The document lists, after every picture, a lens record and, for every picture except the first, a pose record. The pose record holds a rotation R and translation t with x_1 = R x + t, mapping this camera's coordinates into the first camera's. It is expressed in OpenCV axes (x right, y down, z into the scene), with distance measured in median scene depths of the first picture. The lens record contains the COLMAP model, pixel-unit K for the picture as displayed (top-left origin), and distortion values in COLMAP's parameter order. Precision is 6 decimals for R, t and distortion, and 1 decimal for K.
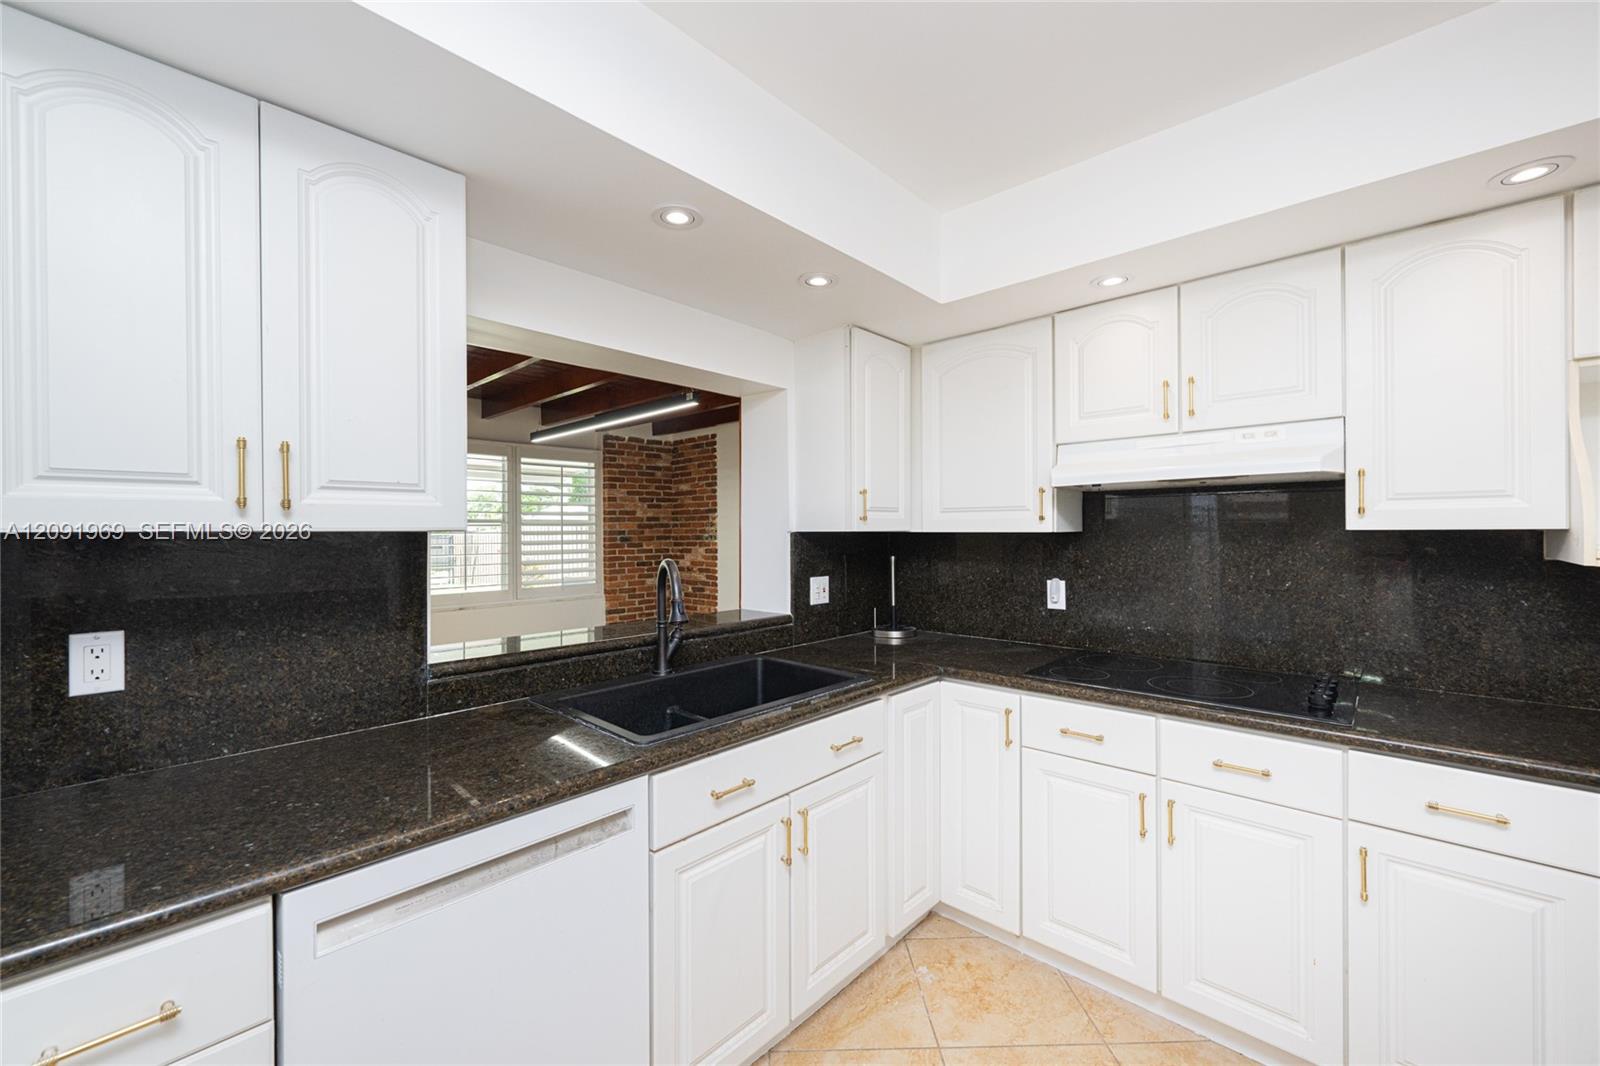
lens RADIAL K [[636.6, 0, 798.4], [0, 636.6, 532.7], [0, 0, 1]] dist [0.001824, 0.000032]
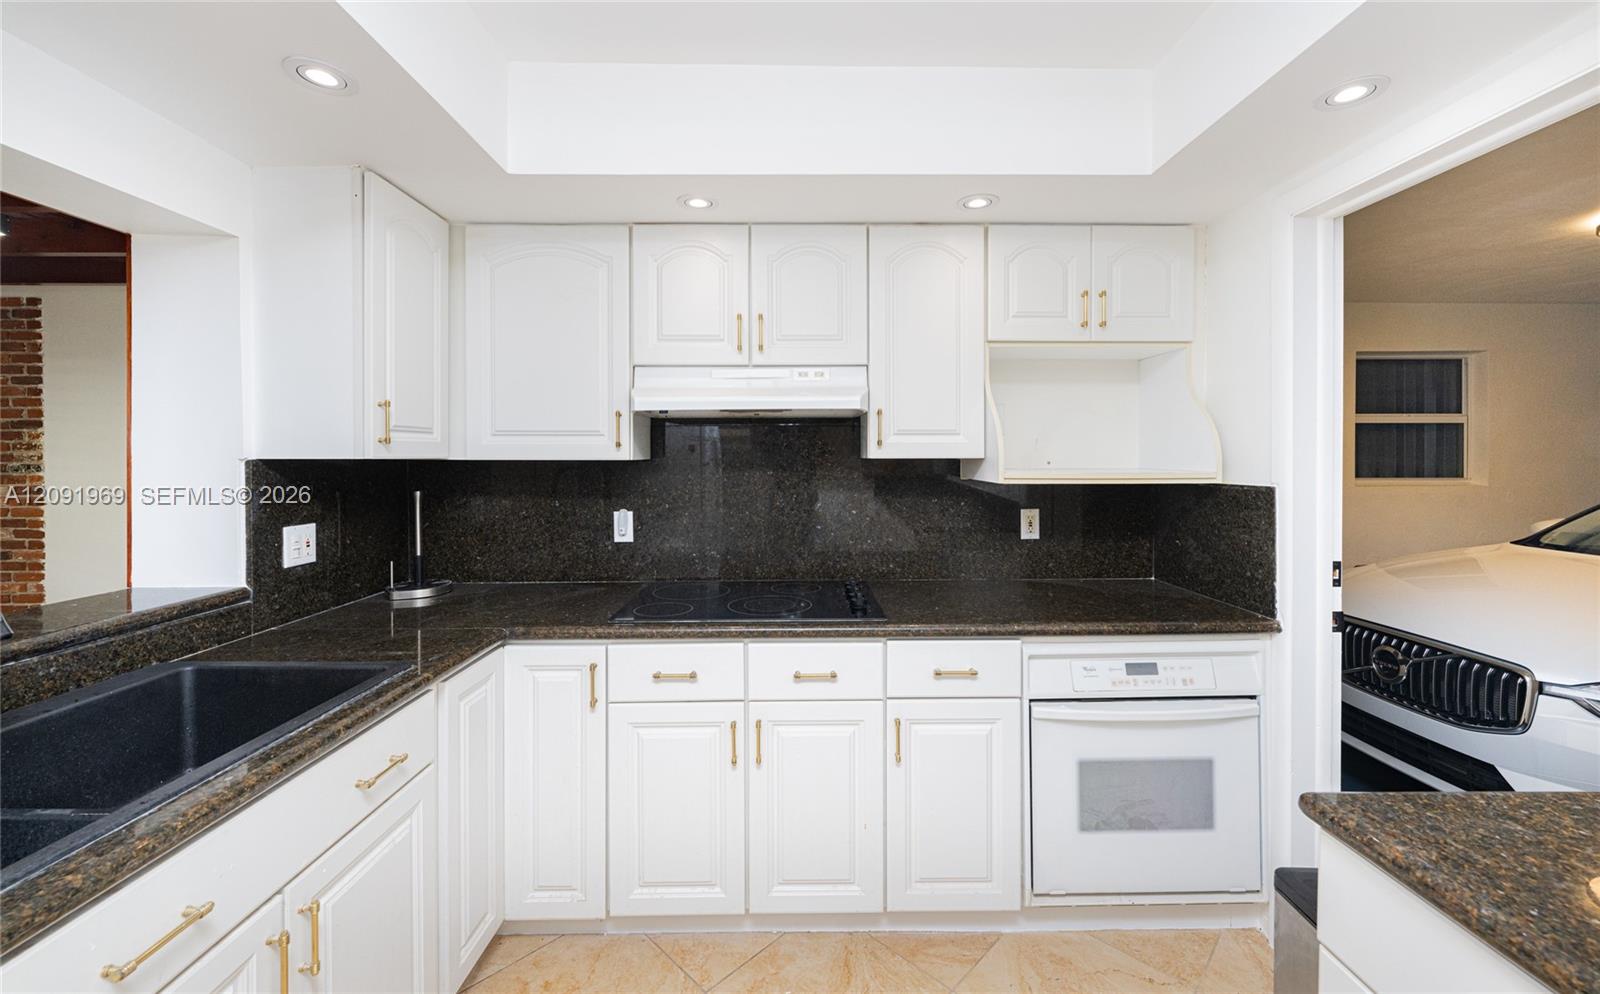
lens RADIAL K [[632.6, 0, 803.0], [0, 632.6, 461.9], [0, 0, 1]] dist [-0.001990, 0.000517]
pose [[0.723530, -0.001283, 0.690292, -0.054724], [-0.000386, 0.999997, 0.002263, -0.000281], [-0.690293, -0.001904, 0.723528, 0.172566]]
